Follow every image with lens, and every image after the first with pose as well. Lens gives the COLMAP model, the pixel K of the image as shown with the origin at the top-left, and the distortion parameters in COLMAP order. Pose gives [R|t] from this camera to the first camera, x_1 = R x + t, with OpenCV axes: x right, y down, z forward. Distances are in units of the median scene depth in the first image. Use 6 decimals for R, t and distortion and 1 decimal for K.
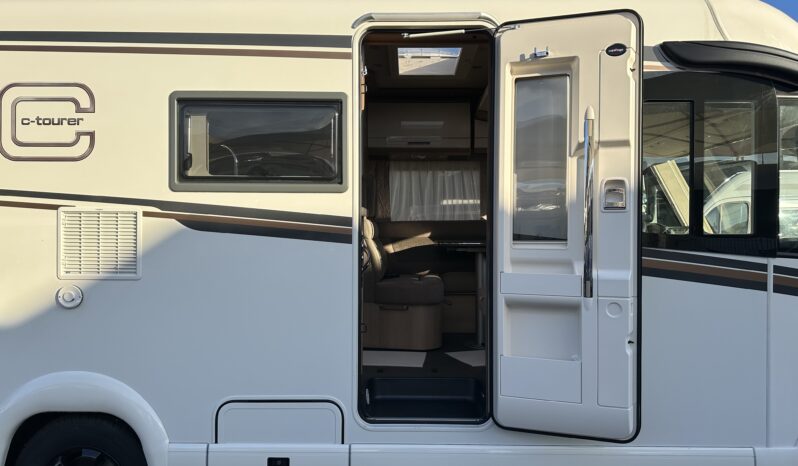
lens RADIAL K [[567.0, 0, 401.0], [0, 567.0, 240.4], [0, 0, 1]] dist [0.081841, -0.113759]
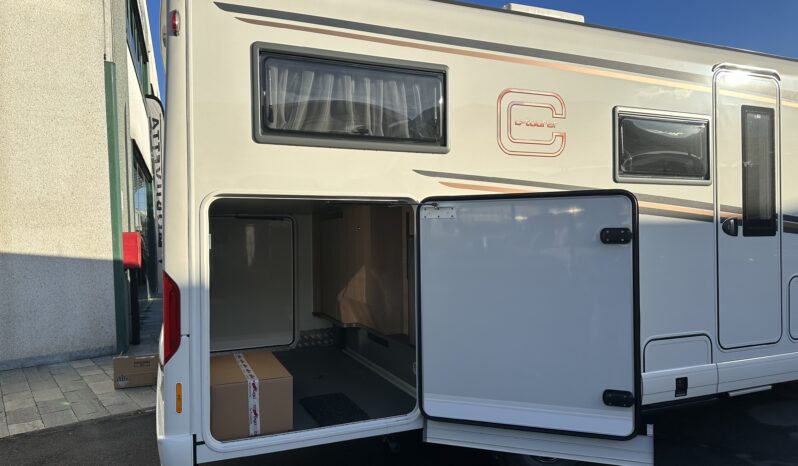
lens RADIAL K [[567.0, 0, 401.0], [0, 567.0, 240.4], [0, 0, 1]] dist [0.081841, -0.113759]
pose [[0.913567, -0.015770, 0.406383, -1.374003], [0.013056, 0.999870, 0.009451, 0.026061], [-0.406479, -0.003329, 0.913654, 0.007429]]
